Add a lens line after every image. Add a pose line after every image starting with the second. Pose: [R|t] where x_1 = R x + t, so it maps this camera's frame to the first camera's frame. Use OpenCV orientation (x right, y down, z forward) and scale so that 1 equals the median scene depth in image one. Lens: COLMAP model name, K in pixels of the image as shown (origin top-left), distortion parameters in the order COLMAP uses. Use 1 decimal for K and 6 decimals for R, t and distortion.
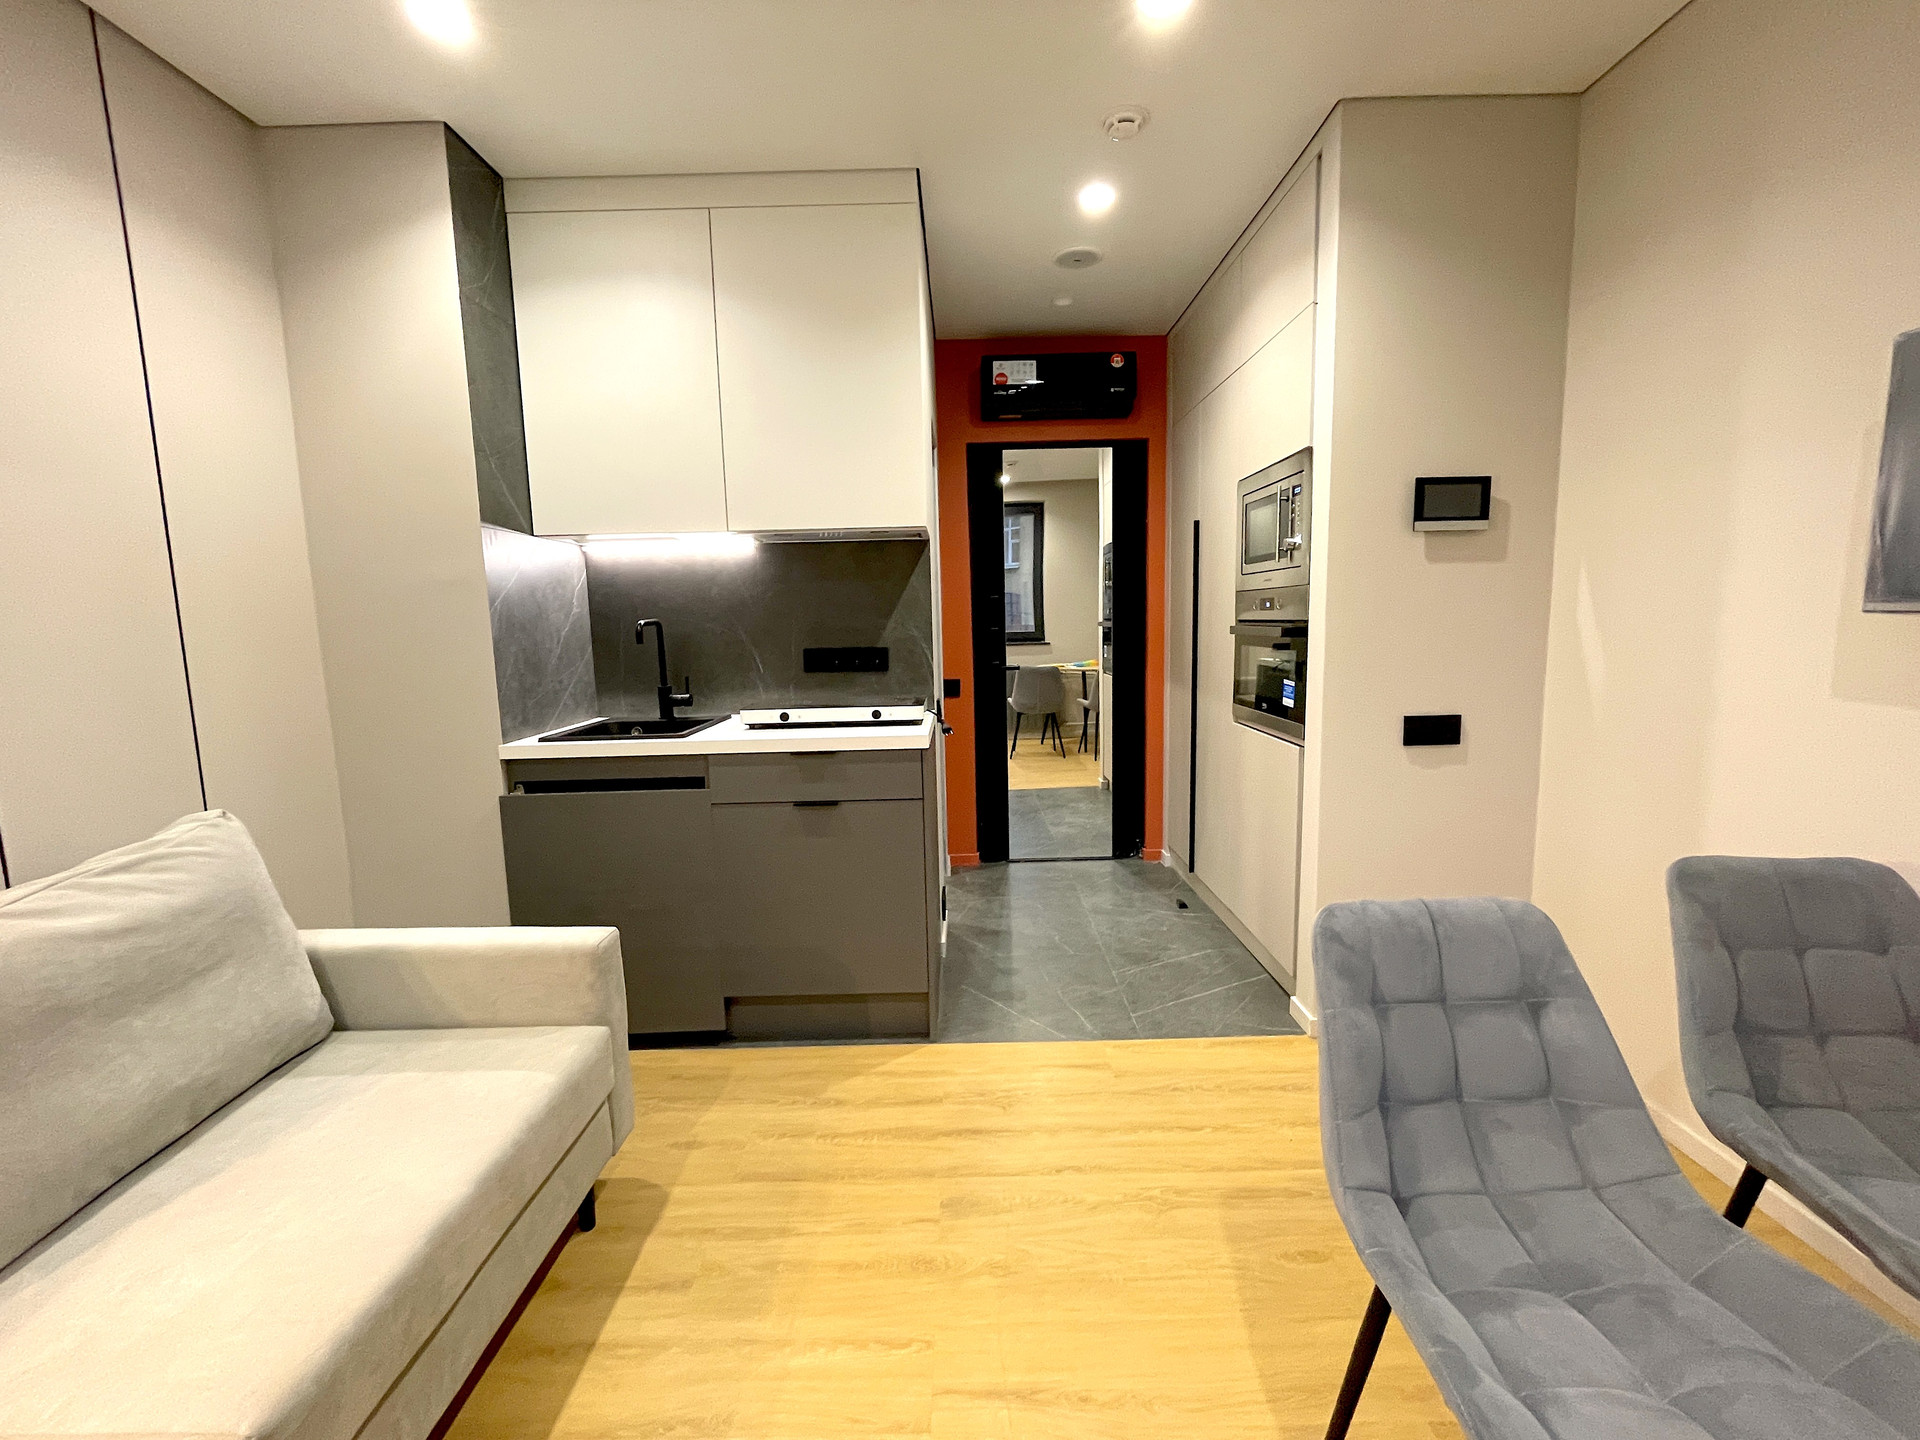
lens RADIAL K [[788.7, 0, 955.4], [0, 788.7, 720.8], [0, 0, 1]] dist [-0.003549, 0.000162]
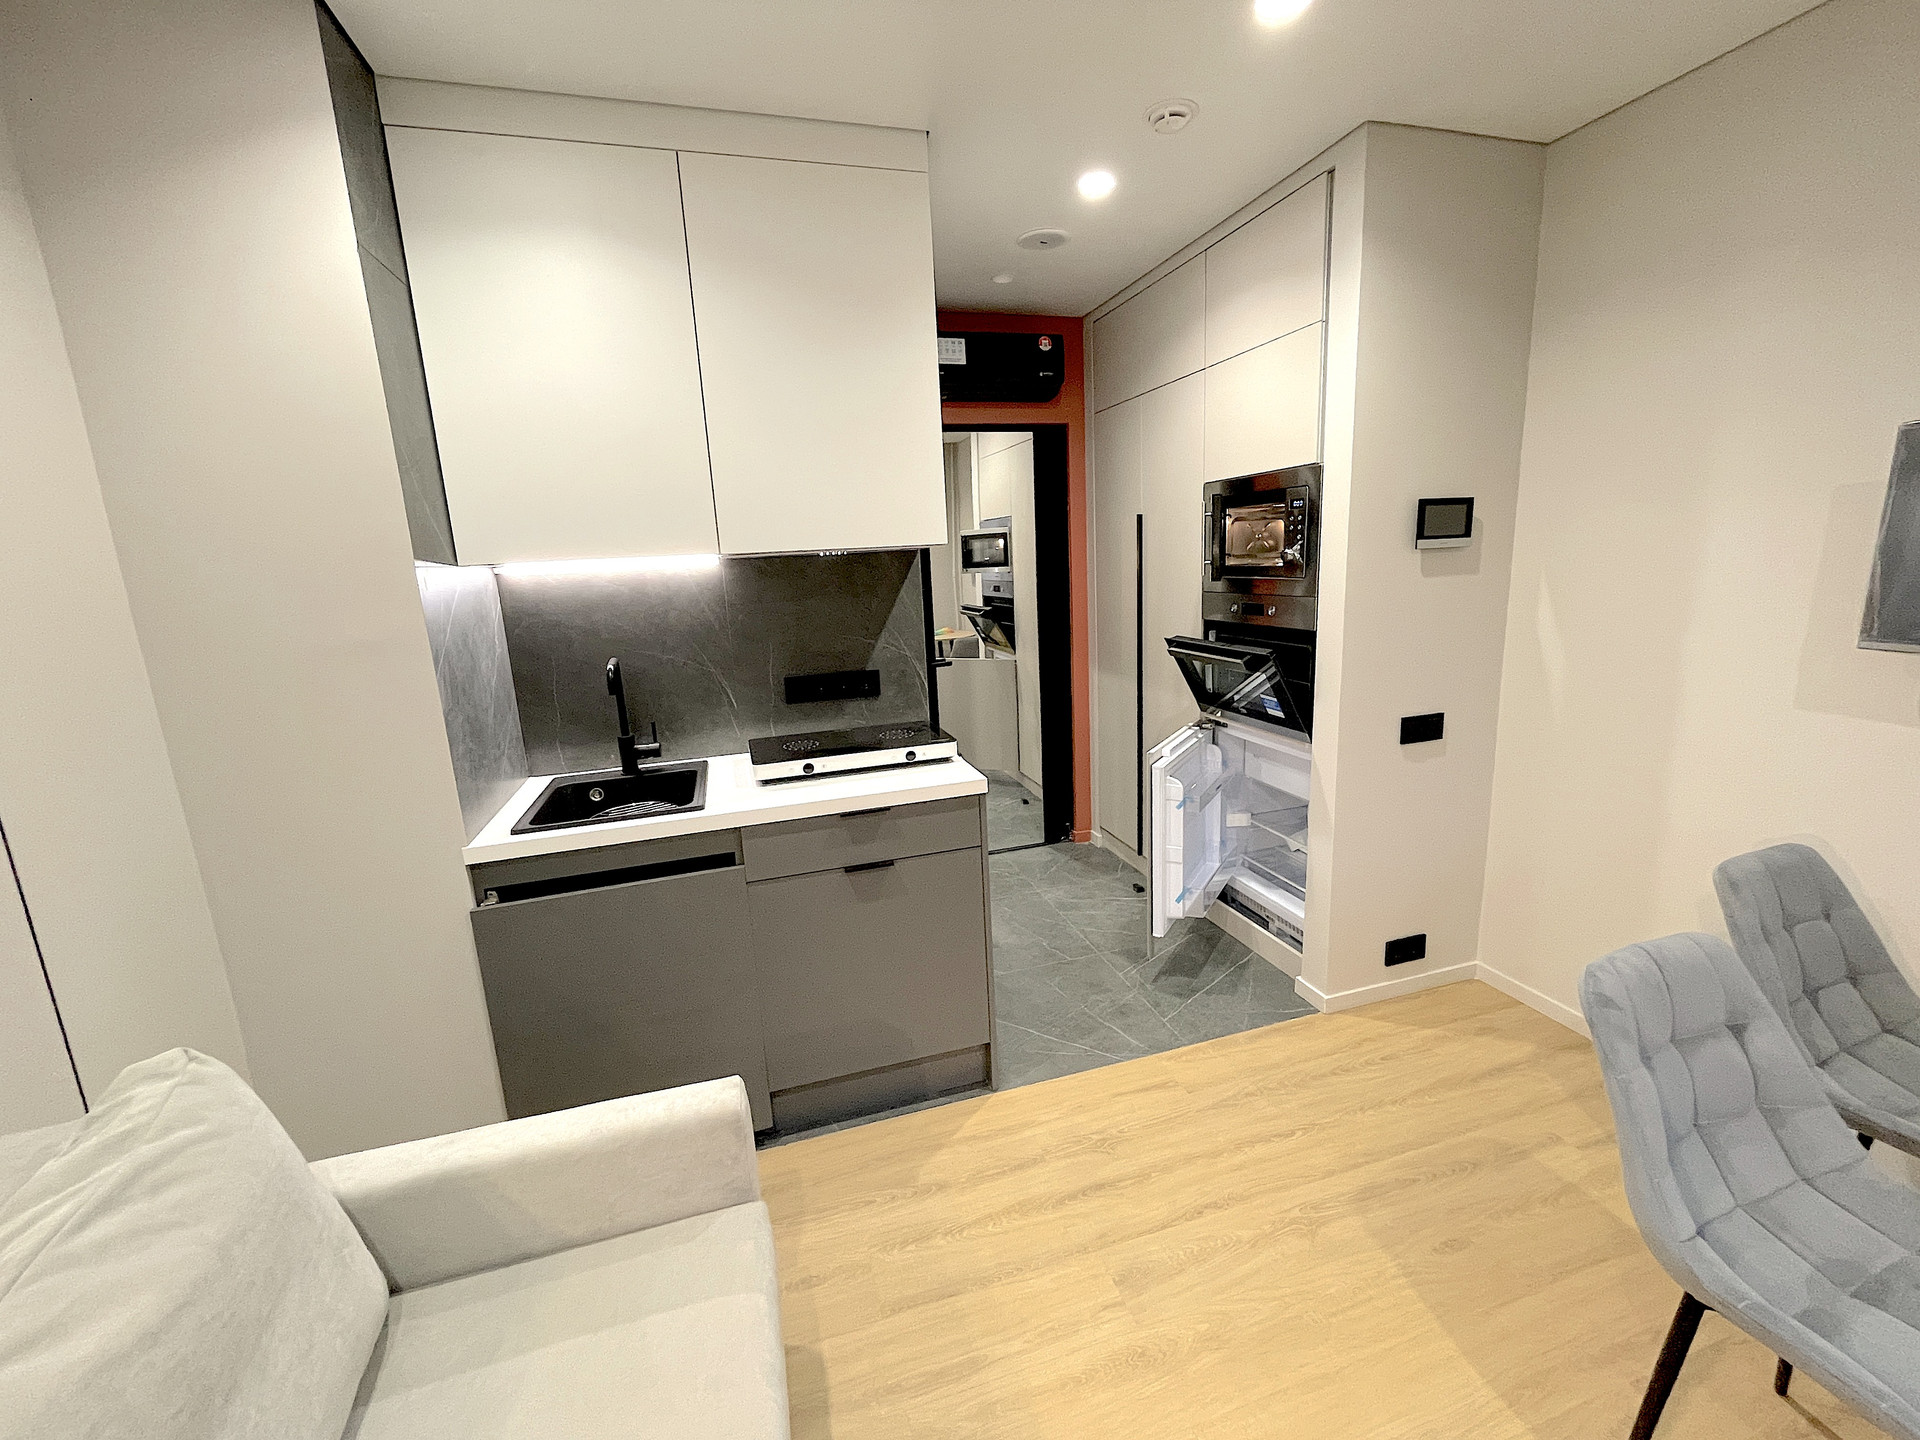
lens RADIAL K [[788.7, 0, 960.5], [0, 788.7, 721.8], [0, 0, 1]] dist [-0.003549, 0.000162]
pose [[0.957235, -0.081527, 0.277588, -0.310912], [0.062494, 0.995090, 0.076753, -0.119695], [-0.282482, -0.056123, 0.957629, 0.124066]]
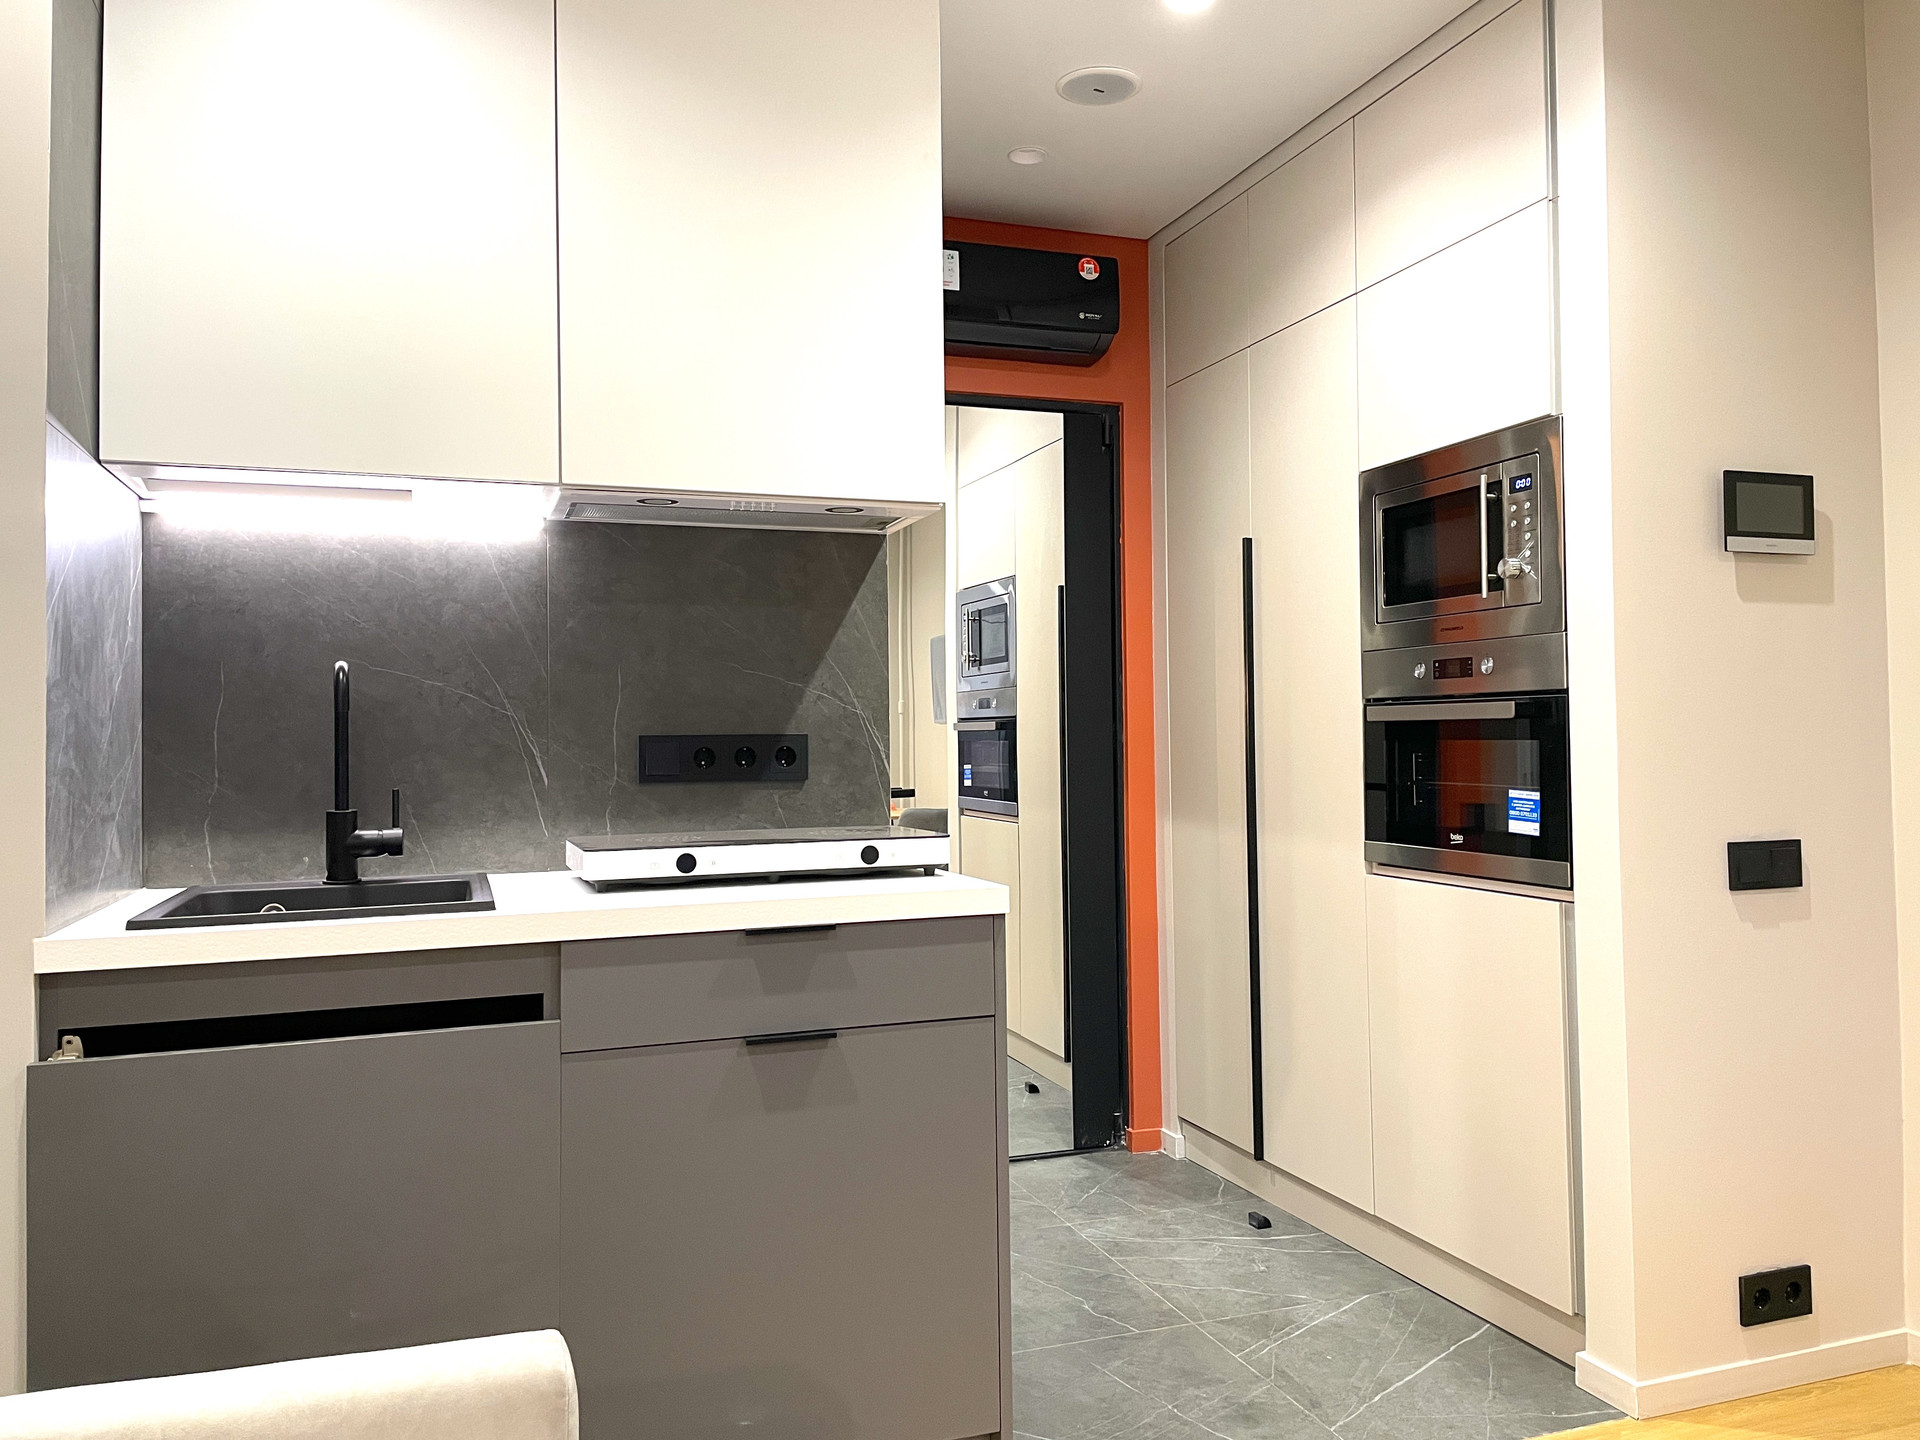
lens RADIAL K [[1456.4, 0, 961.0], [0, 1456.4, 706.0], [0, 0, 1]] dist [0.064155, -0.076399]
pose [[0.941528, 0.021160, 0.336271, -0.381504], [0.032296, 0.987763, -0.152583, 0.044237], [-0.335384, 0.154522, 0.929323, 0.105480]]
